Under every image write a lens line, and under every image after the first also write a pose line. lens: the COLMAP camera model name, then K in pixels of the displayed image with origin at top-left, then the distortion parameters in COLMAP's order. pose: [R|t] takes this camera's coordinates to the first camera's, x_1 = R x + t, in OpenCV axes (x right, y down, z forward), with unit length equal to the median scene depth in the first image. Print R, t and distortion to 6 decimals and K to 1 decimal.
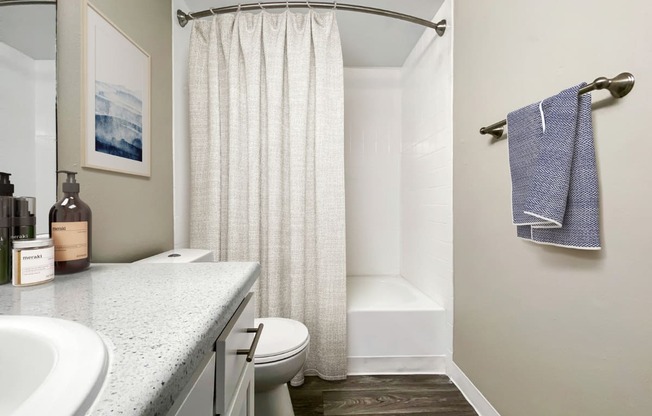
lens RADIAL K [[309.7, 0, 326.0], [0, 309.7, 208.0], [0, 0, 1]] dist [-0.000698, -0.000046]
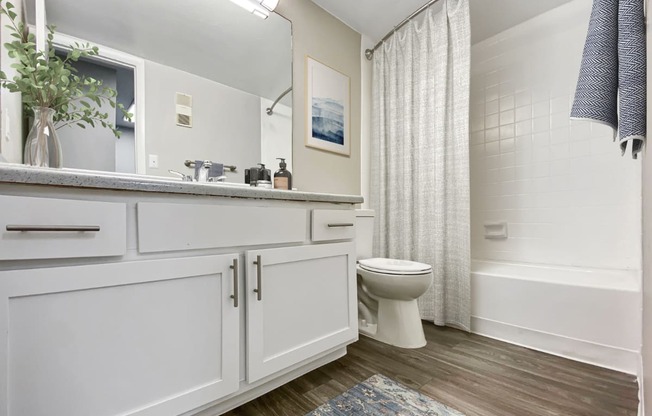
lens RADIAL K [[309.7, 0, 326.0], [0, 309.7, 208.0], [0, 0, 1]] dist [-0.000698, -0.000046]
pose [[0.683403, 0.011319, -0.729954, 0.513216], [-0.044170, 0.998689, -0.025867, 0.221662], [0.728704, 0.049920, 0.683007, -0.118341]]
